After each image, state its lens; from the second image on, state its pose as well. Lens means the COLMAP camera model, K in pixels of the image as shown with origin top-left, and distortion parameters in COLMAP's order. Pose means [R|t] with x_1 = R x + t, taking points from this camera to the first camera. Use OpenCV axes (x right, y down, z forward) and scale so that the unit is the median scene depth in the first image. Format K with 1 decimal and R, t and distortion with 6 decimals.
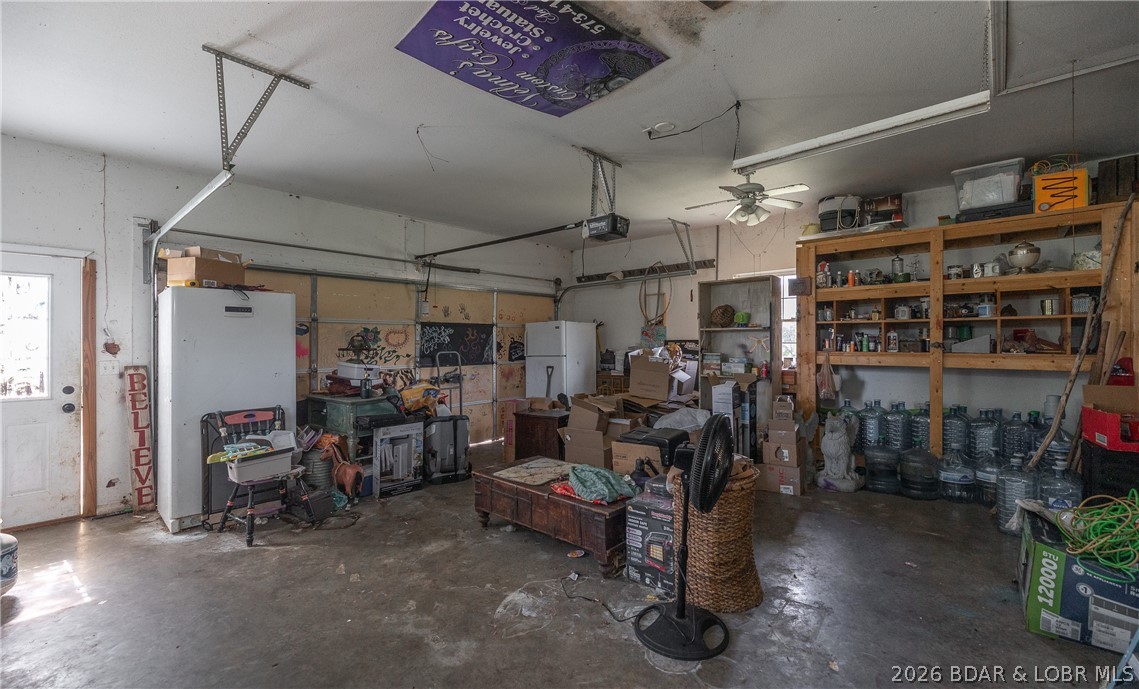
lens RADIAL K [[478.7, 0, 569.5], [0, 478.7, 344.5], [0, 0, 1]] dist [0.001576, 0.000052]
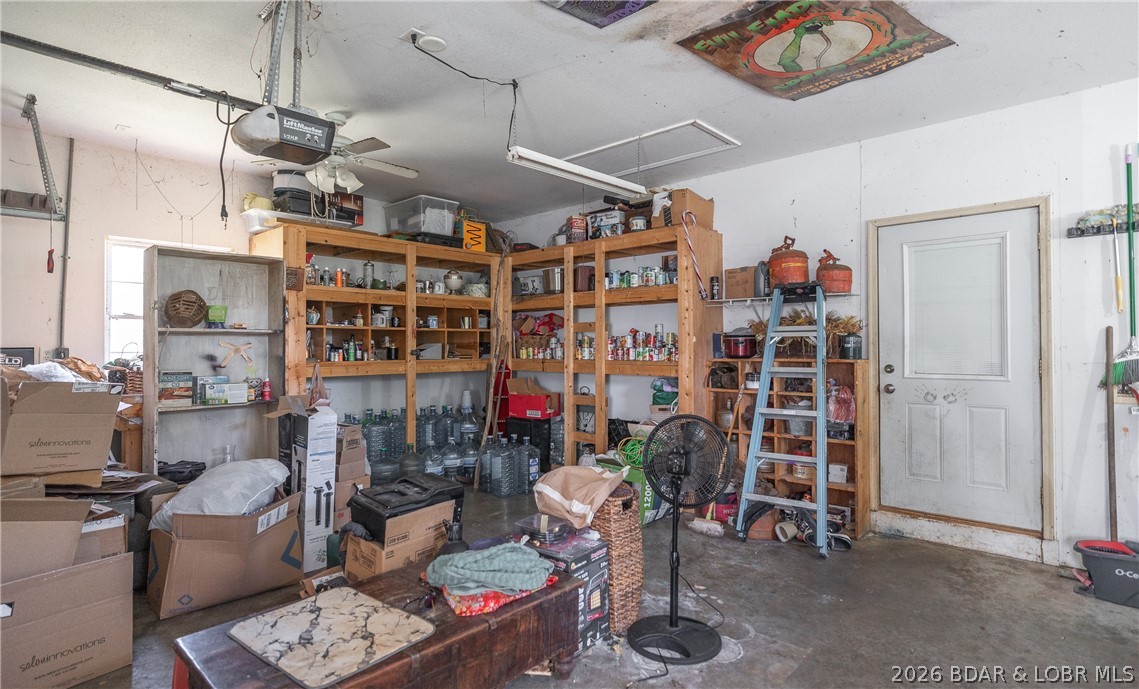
lens RADIAL K [[579.5, 0, 569.5], [0, 579.5, 344.5], [0, 0, 1]] dist [-0.001283, -0.000099]
pose [[0.006452, 0.006200, 0.999960, -0.553302], [0.009708, 0.999933, -0.006262, -0.005806], [-0.999932, 0.009748, 0.006391, 0.681770]]
